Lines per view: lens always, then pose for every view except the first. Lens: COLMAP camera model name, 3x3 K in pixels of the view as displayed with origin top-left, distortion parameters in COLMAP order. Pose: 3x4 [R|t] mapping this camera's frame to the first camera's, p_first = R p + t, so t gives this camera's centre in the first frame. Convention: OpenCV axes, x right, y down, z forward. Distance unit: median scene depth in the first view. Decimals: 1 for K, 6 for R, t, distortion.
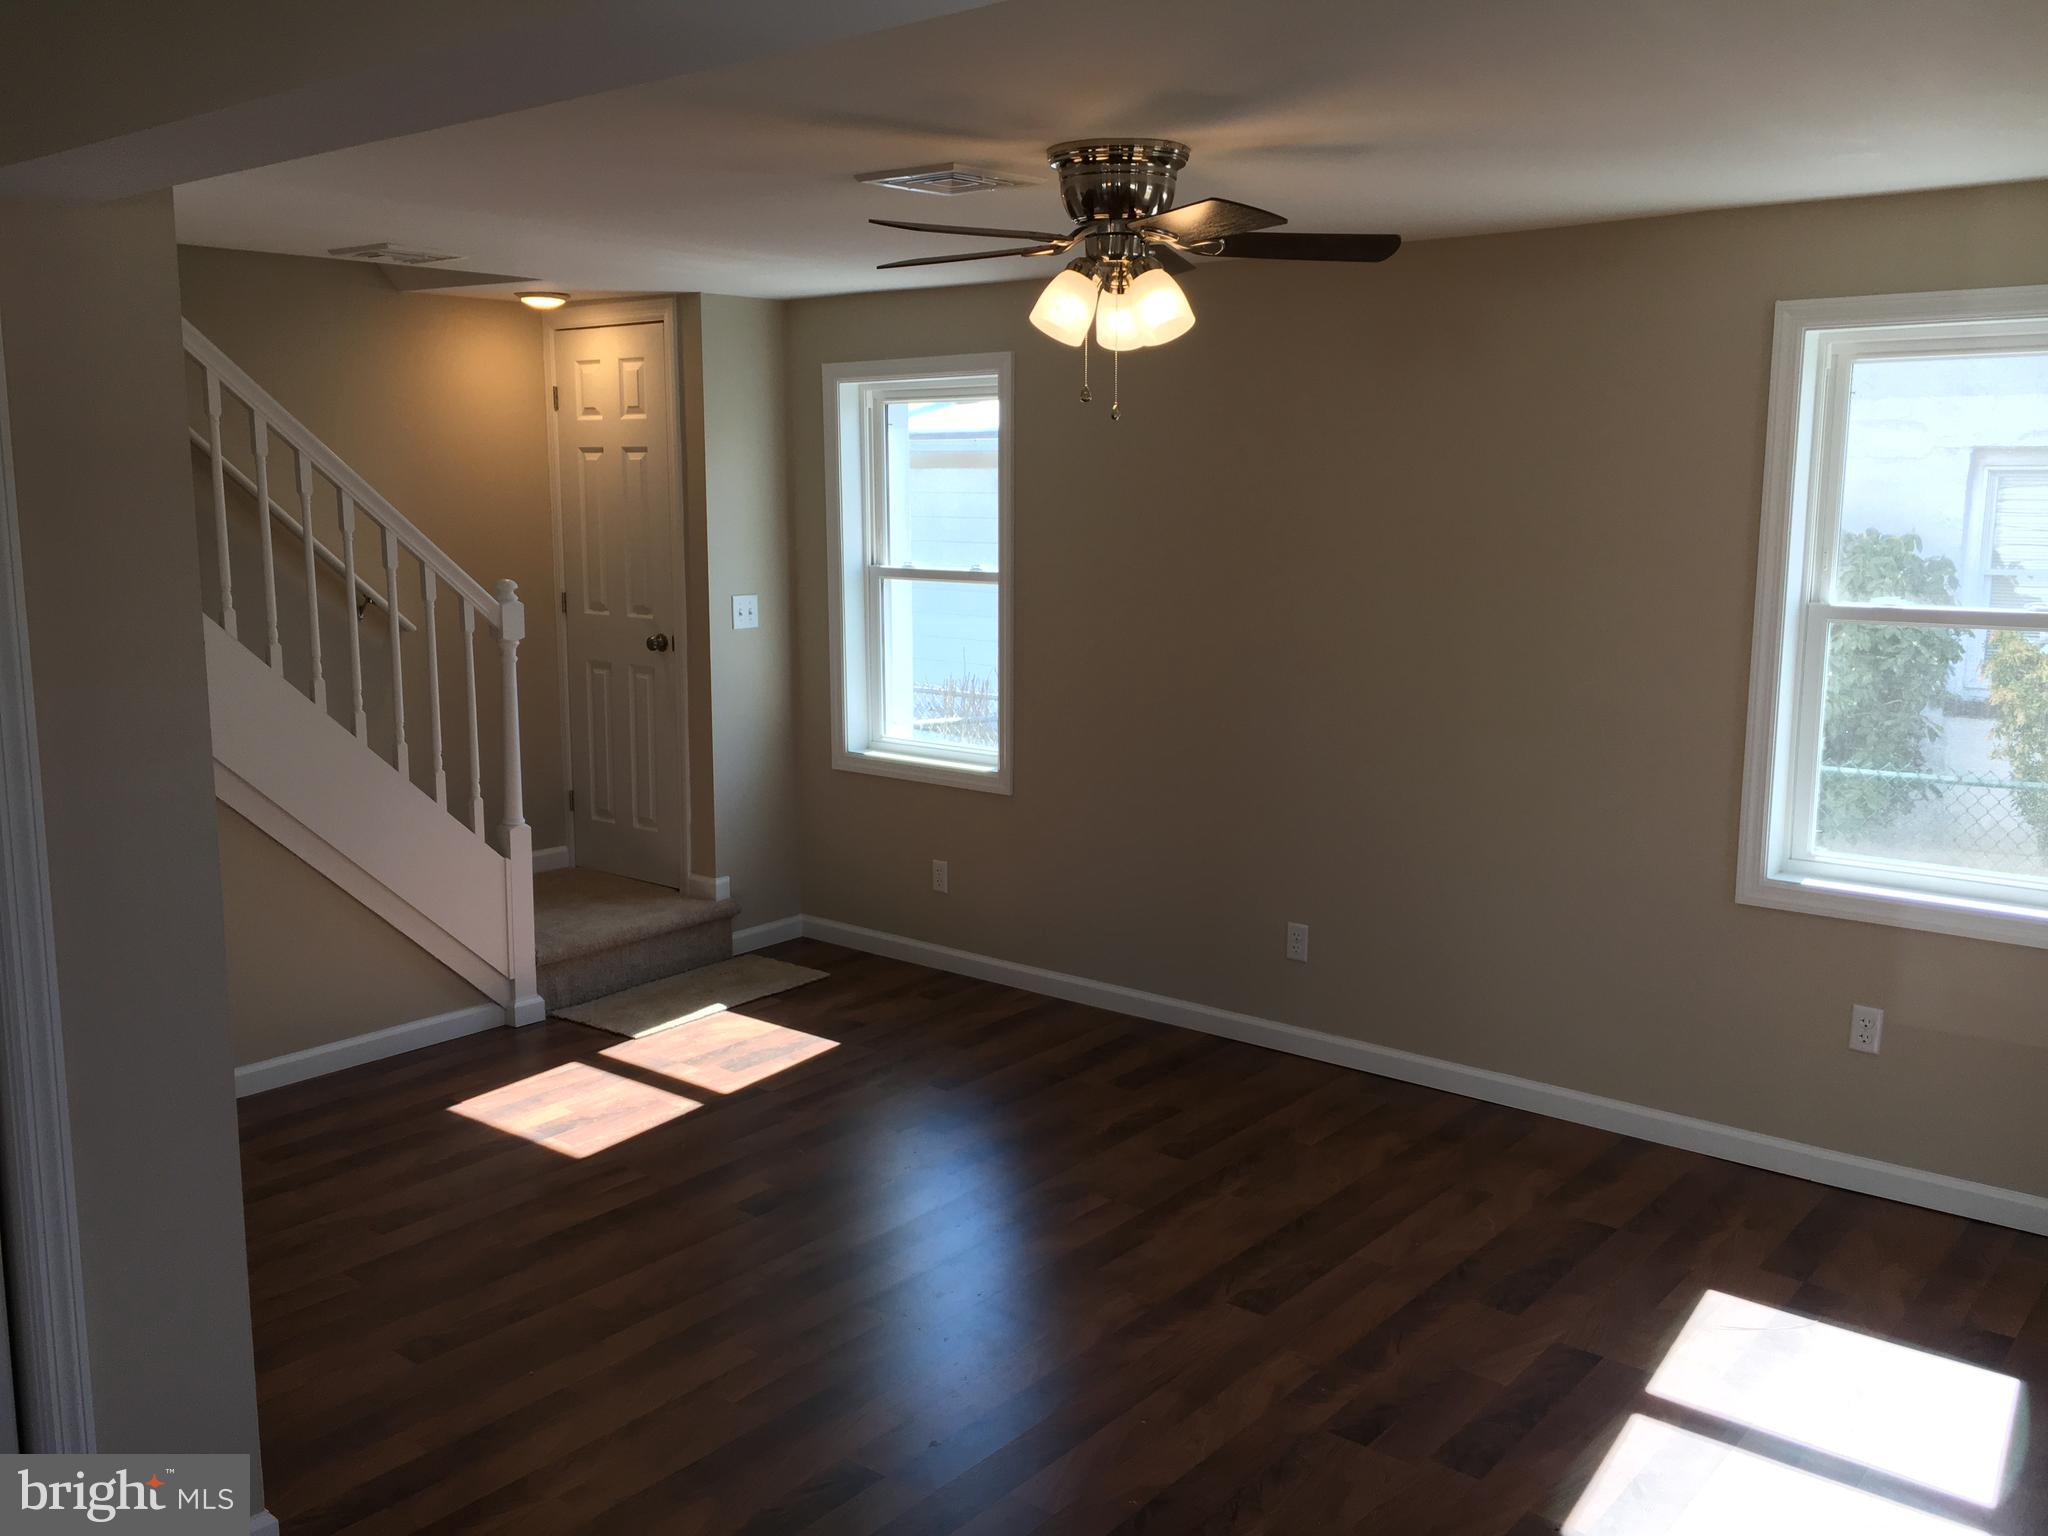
lens RADIAL K [[1715.3, 0, 1024.0], [0, 1715.3, 768.0], [0, 0, 1]] dist [0.092564, -0.110701]
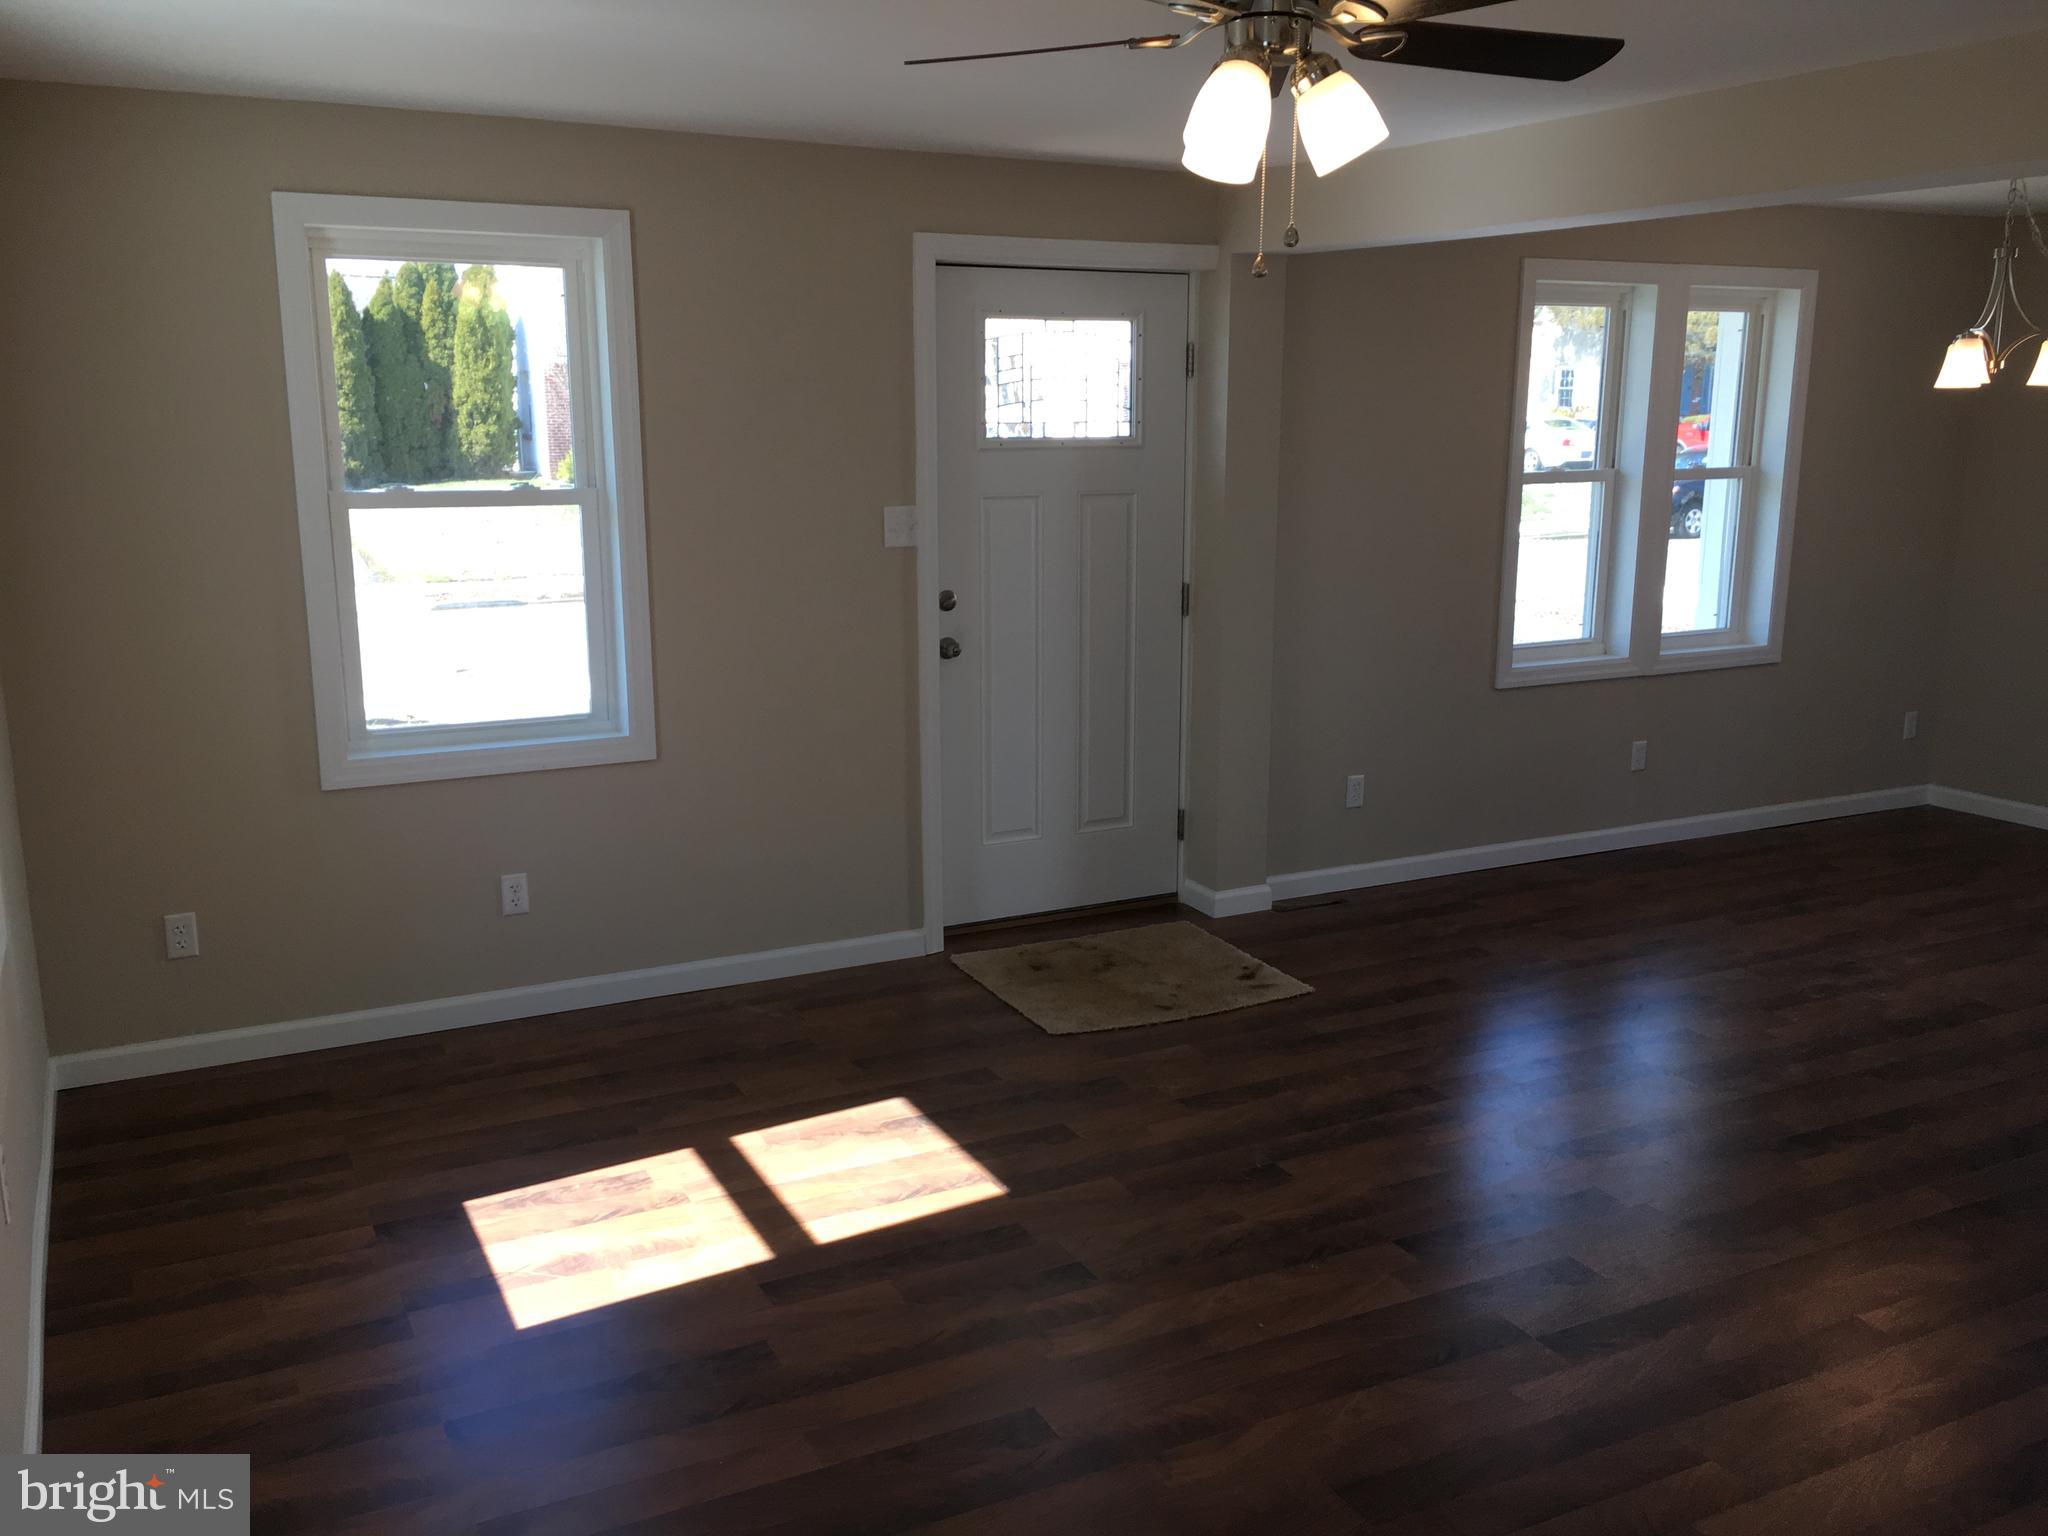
lens RADIAL K [[1715.3, 0, 1024.0], [0, 1715.3, 768.0], [0, 0, 1]] dist [0.092564, -0.110701]
pose [[-0.920611, -0.084294, 0.381274, -0.097080], [0.054284, 0.939313, 0.338740, -0.165857], [-0.386689, 0.332544, -0.860166, 1.108803]]
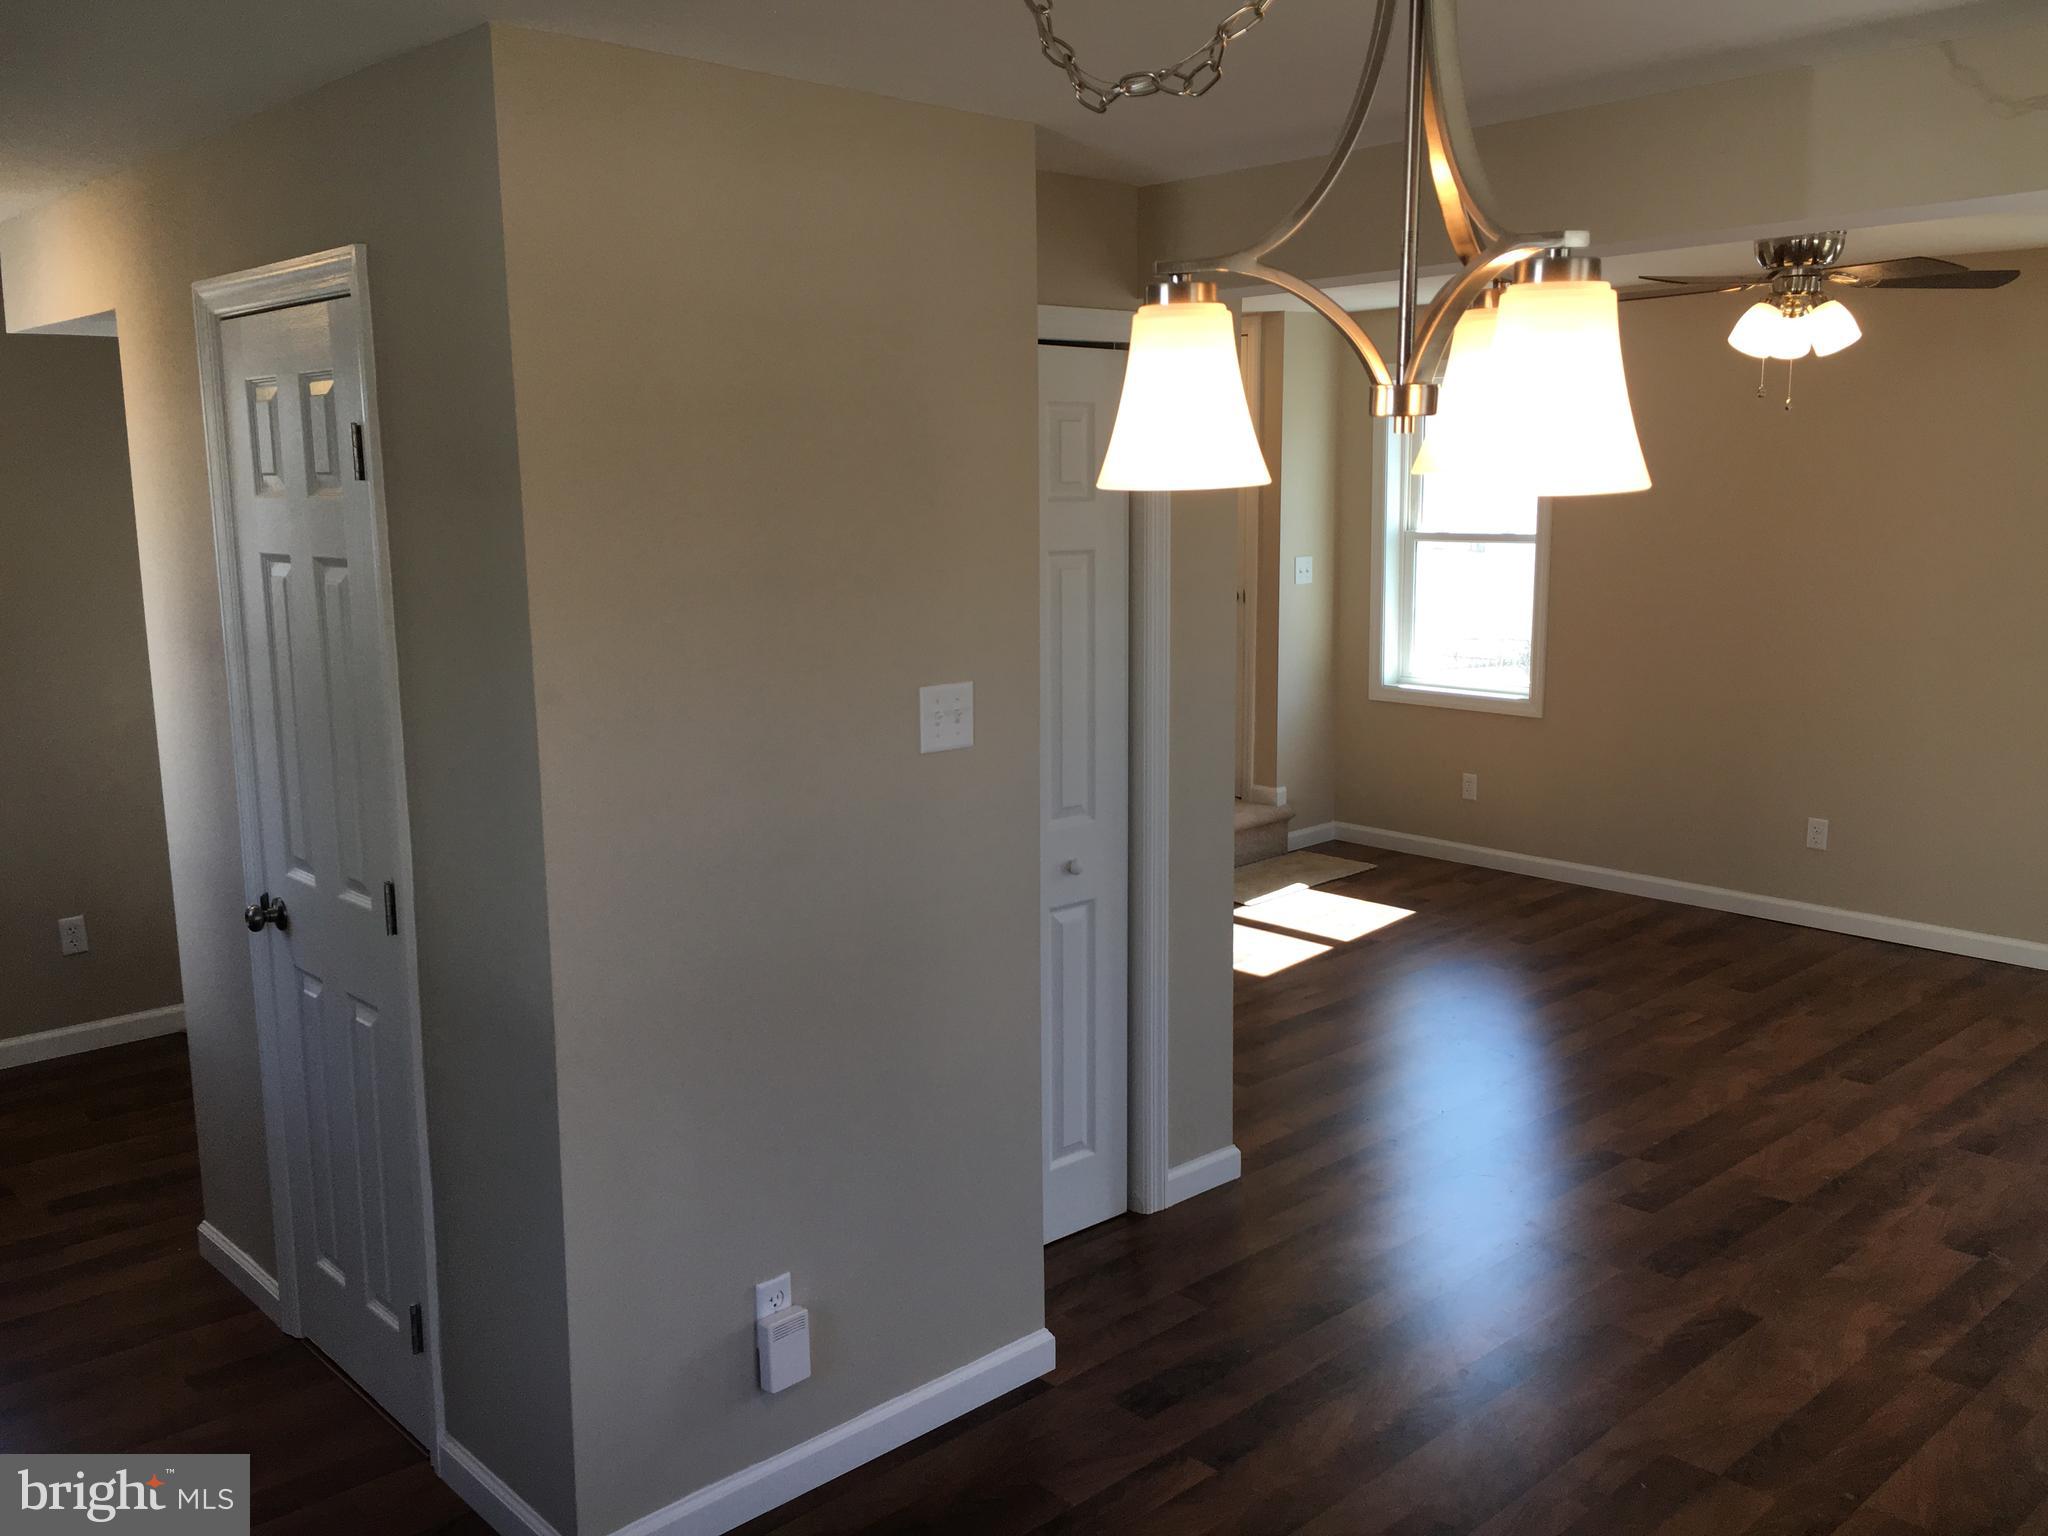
lens RADIAL K [[1715.3, 0, 1024.0], [0, 1715.3, 768.0], [0, 0, 1]] dist [0.092564, -0.110701]
pose [[0.990786, 0.006868, -0.135265, -0.224635], [-0.005233, 0.999909, 0.012443, 0.041757], [0.135338, -0.011620, 0.990731, -0.282513]]
